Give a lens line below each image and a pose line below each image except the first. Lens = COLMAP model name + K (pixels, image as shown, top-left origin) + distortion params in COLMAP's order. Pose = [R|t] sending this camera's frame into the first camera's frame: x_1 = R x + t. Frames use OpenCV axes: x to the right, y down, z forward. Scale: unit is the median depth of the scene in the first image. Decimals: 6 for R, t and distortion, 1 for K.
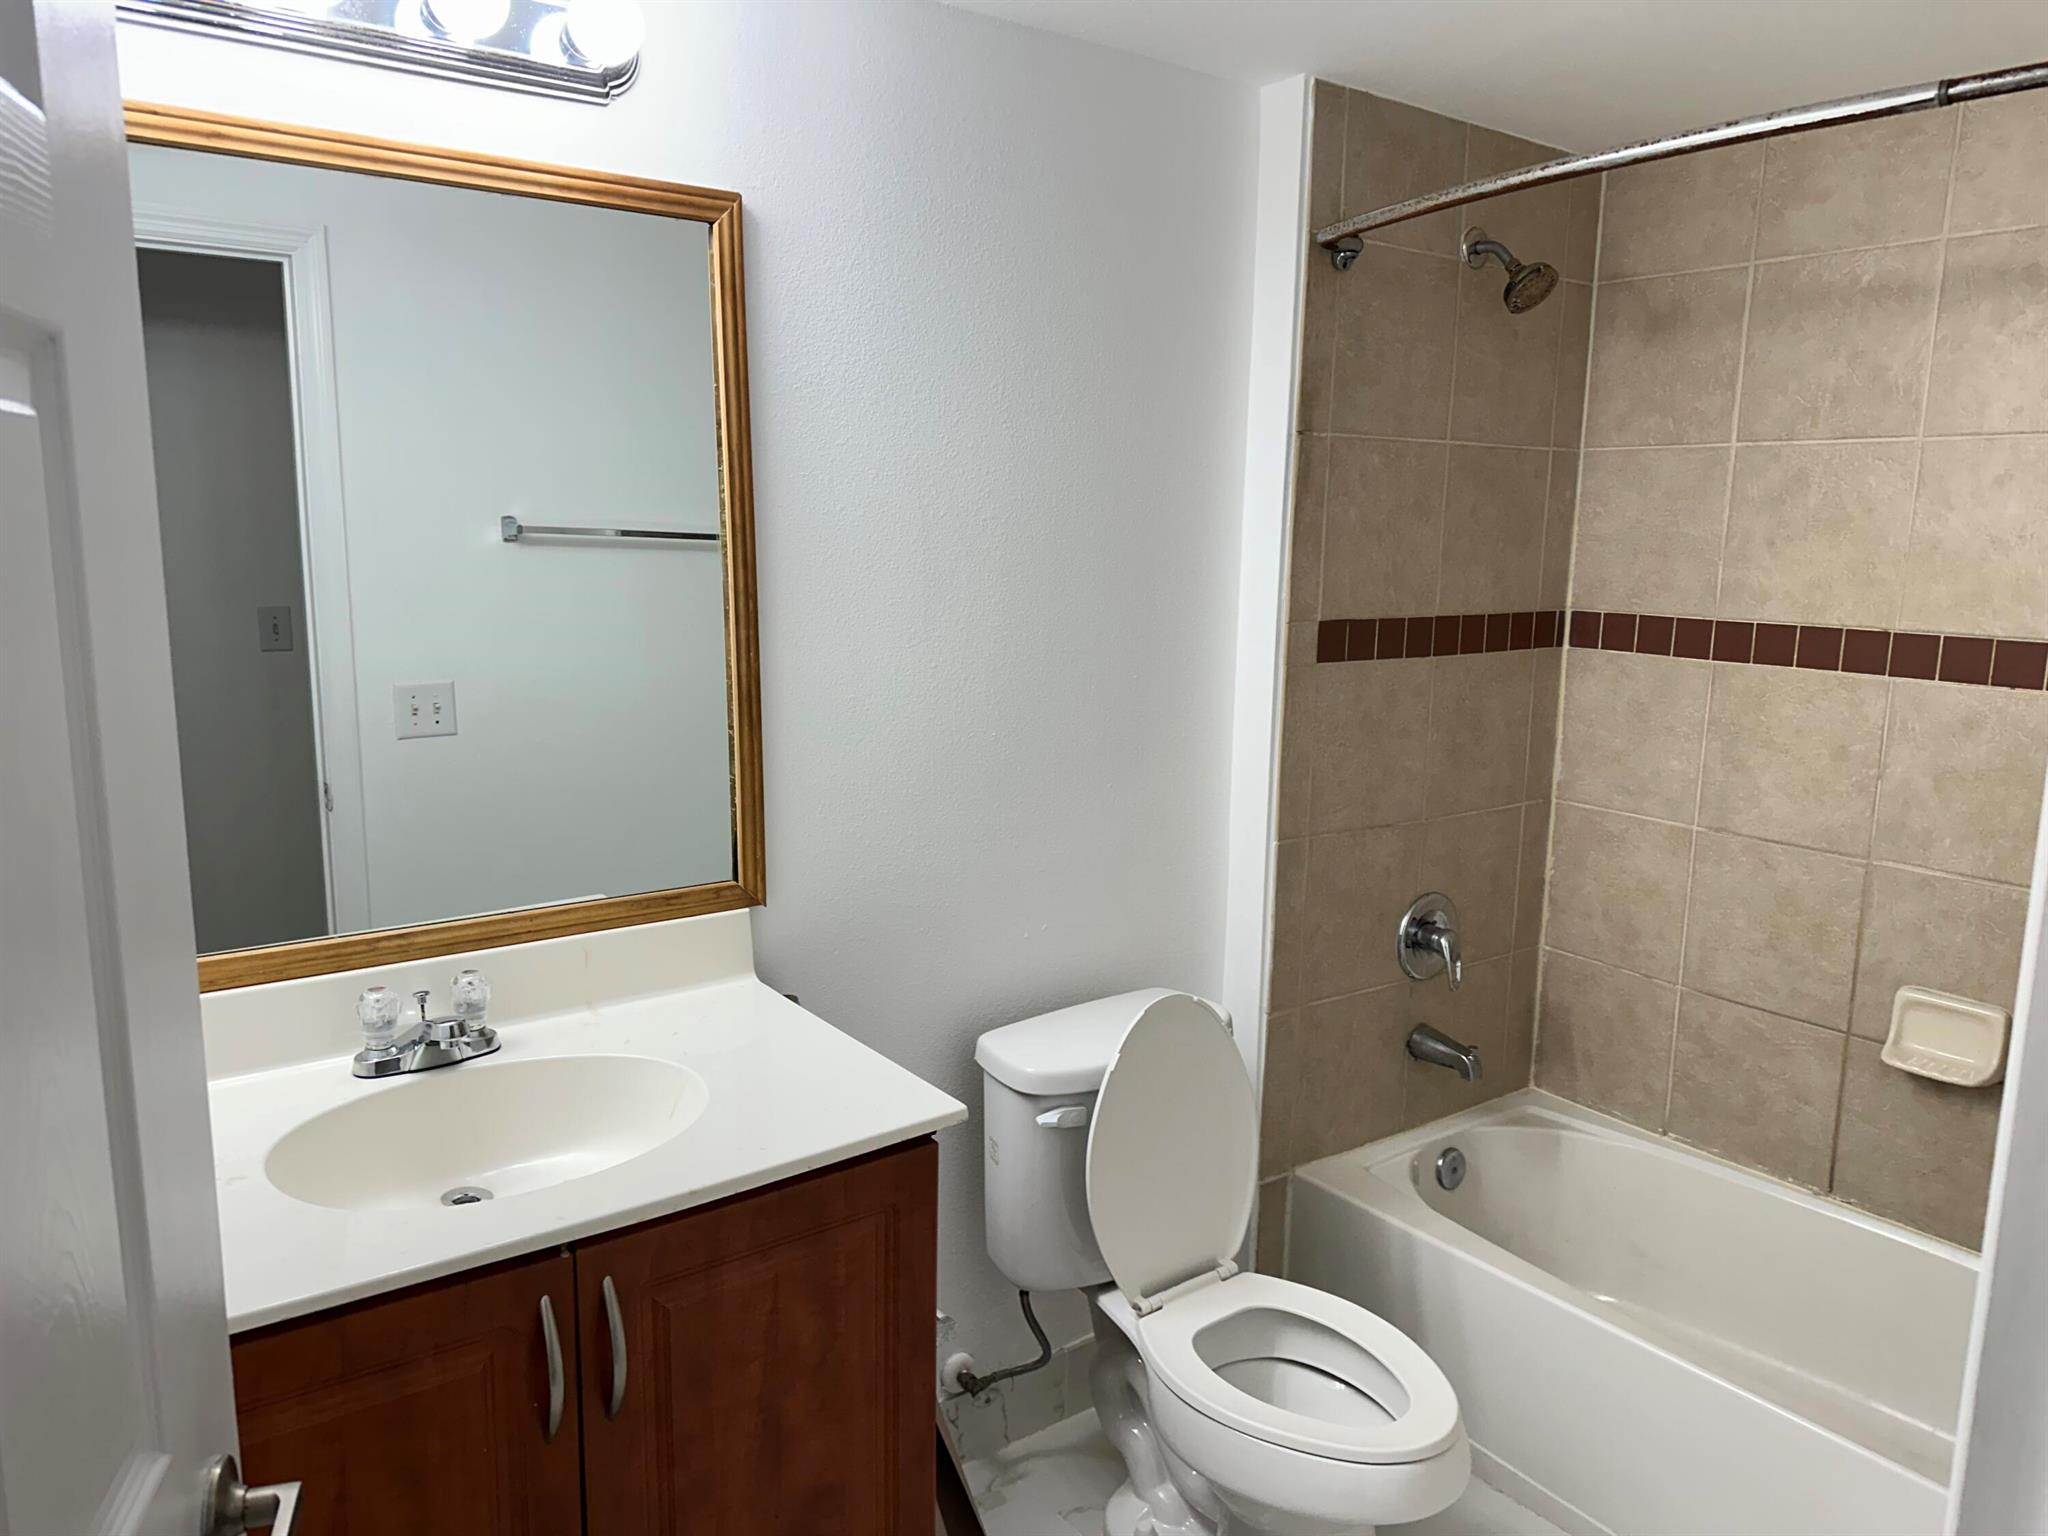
lens RADIAL K [[1424.7, 0, 1023.7], [0, 1424.7, 779.5], [0, 0, 1]] dist [0.125817, -0.231276]
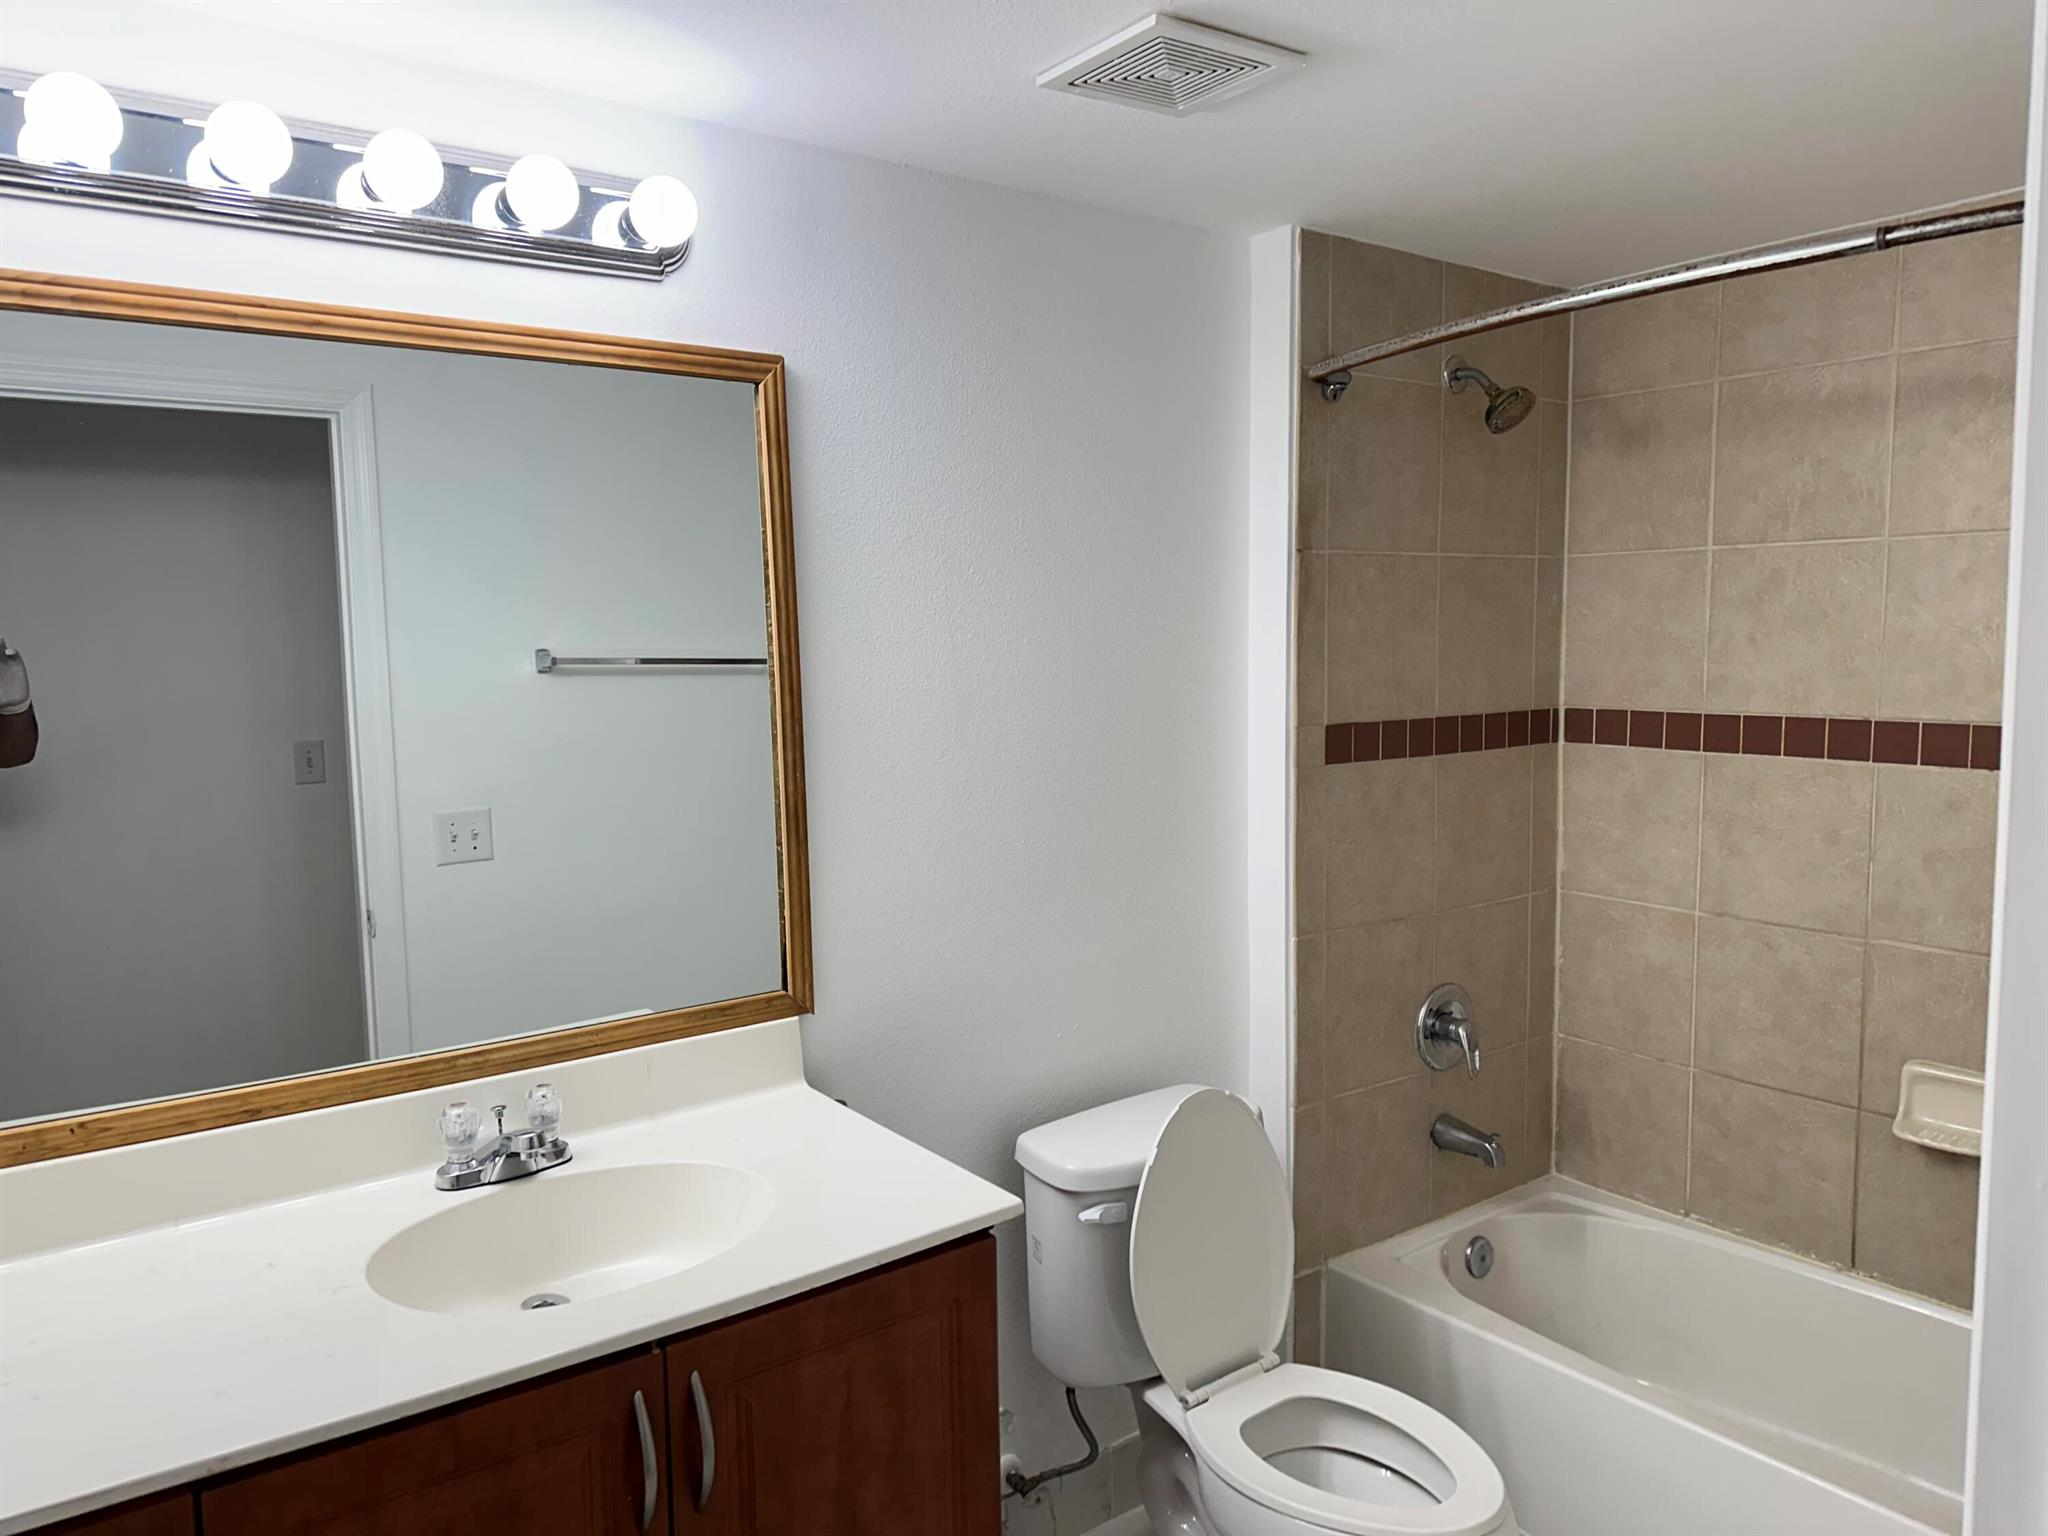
lens RADIAL K [[1422.3, 0, 1016.7], [0, 1422.3, 781.0], [0, 0, 1]] dist [0.144976, -0.283159]
pose [[0.999525, -0.030807, 0.000077, -0.024649], [0.030731, 0.996906, -0.072352, -0.001088], [0.002152, 0.072320, 0.997379, -0.050242]]
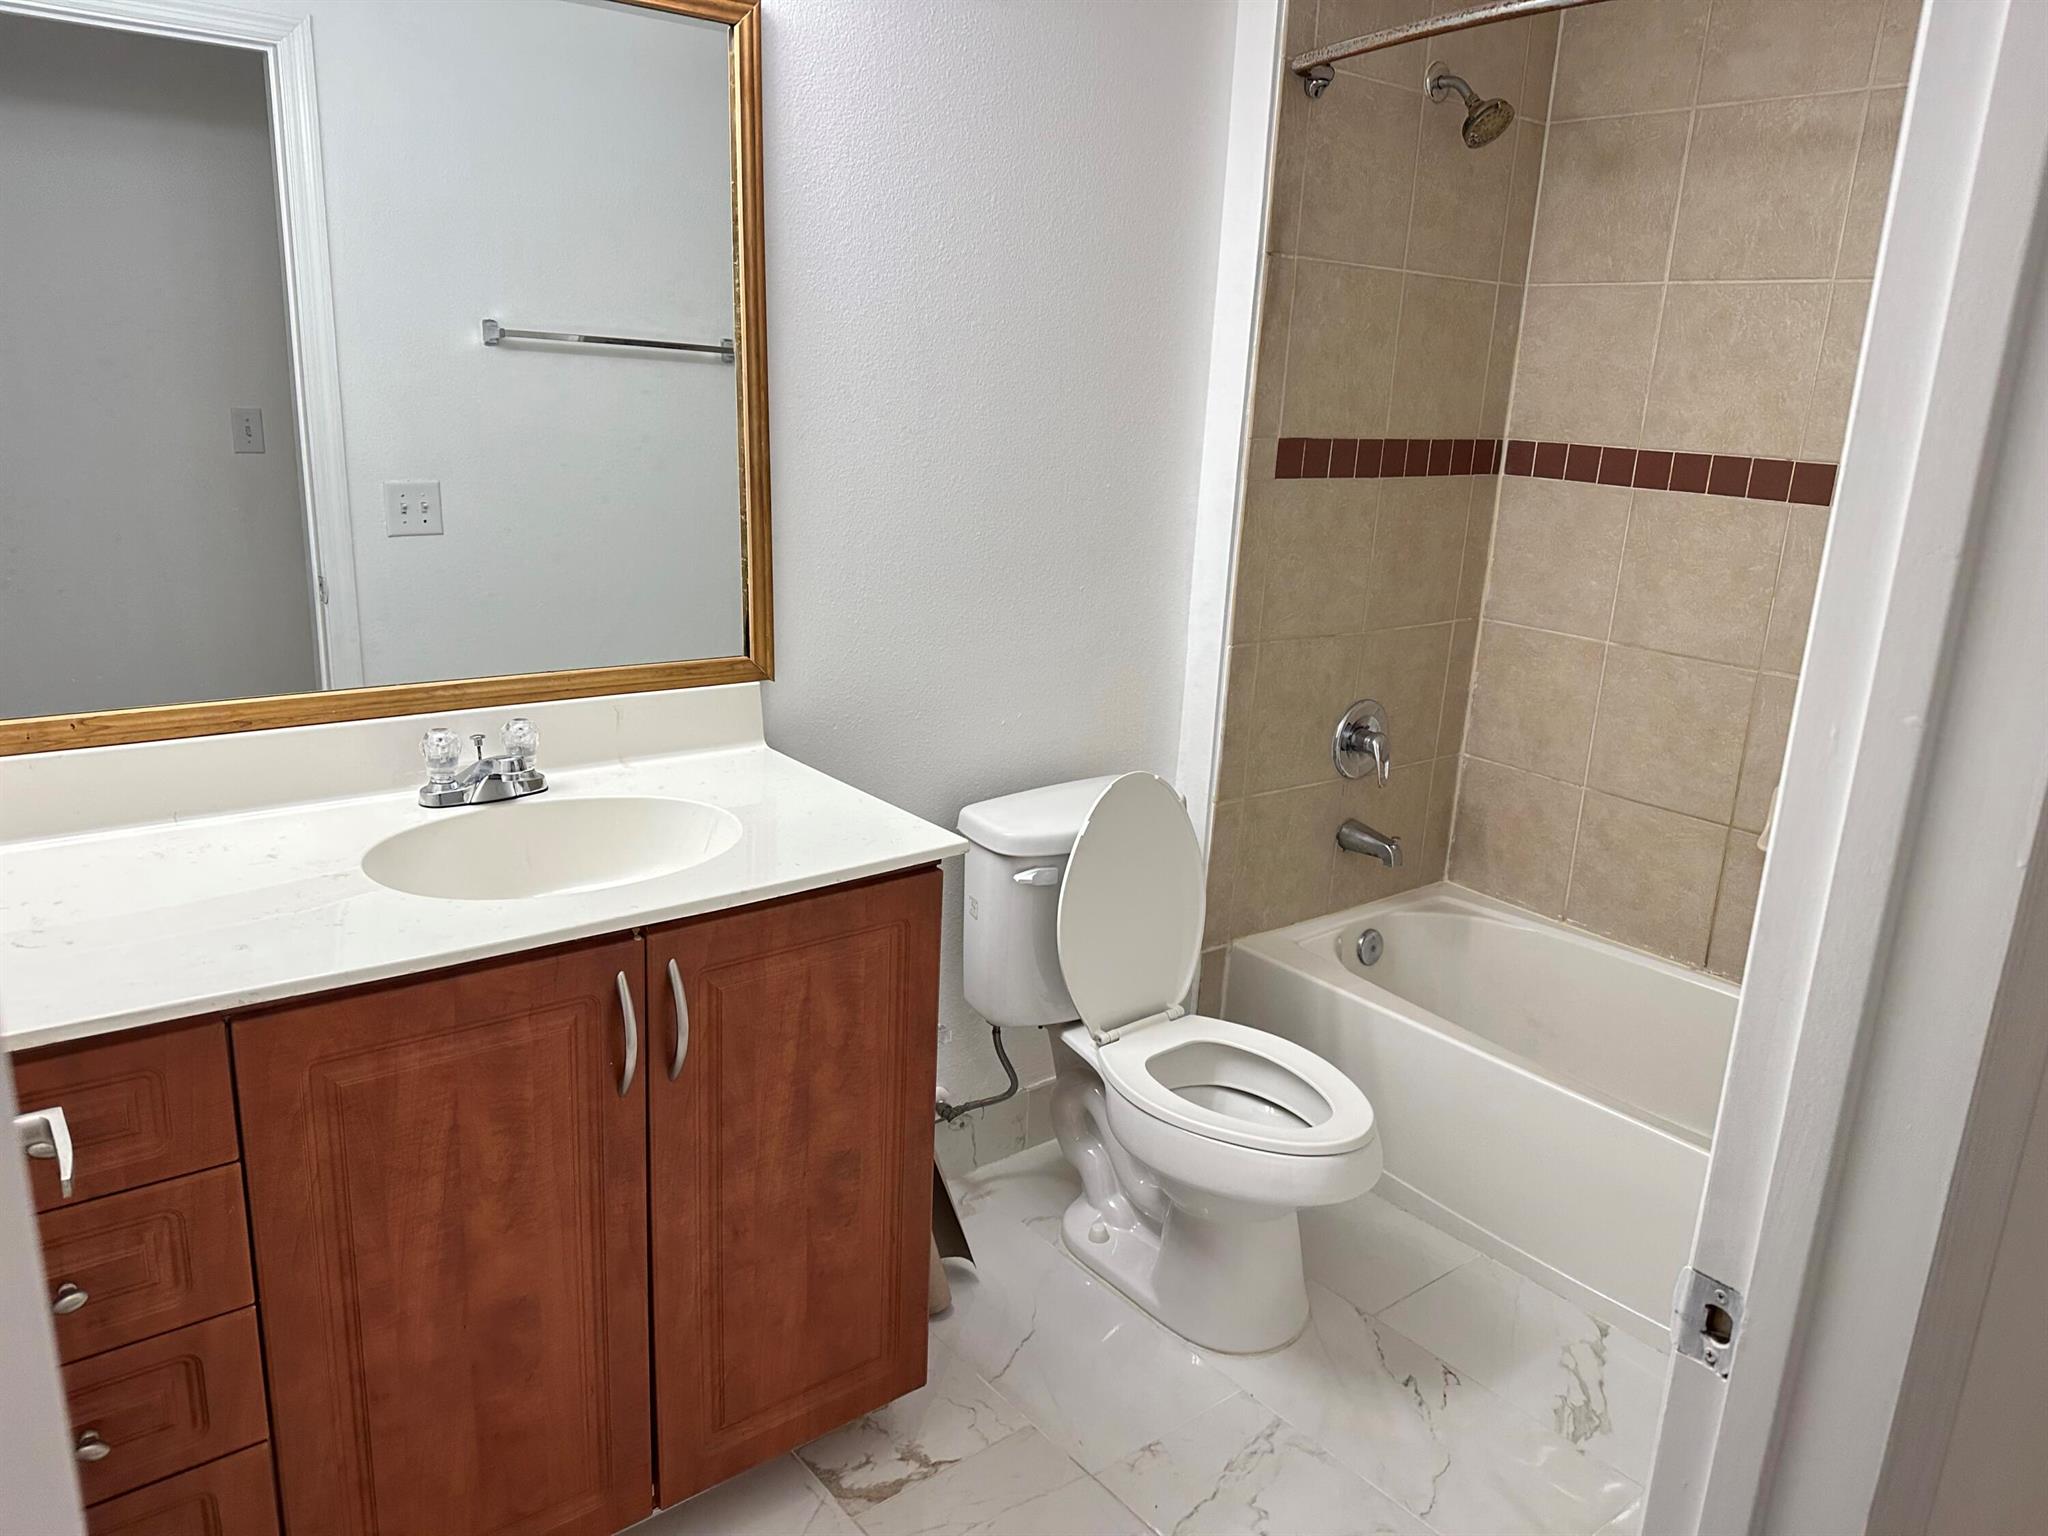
lens RADIAL K [[1422.3, 0, 1016.7], [0, 1422.3, 781.0], [0, 0, 1]] dist [0.144976, -0.283159]
pose [[0.998824, 0.017977, 0.045021, -0.038098], [-0.022441, 0.994664, 0.100695, 0.045856], [-0.042971, -0.101587, 0.993898, -0.099248]]
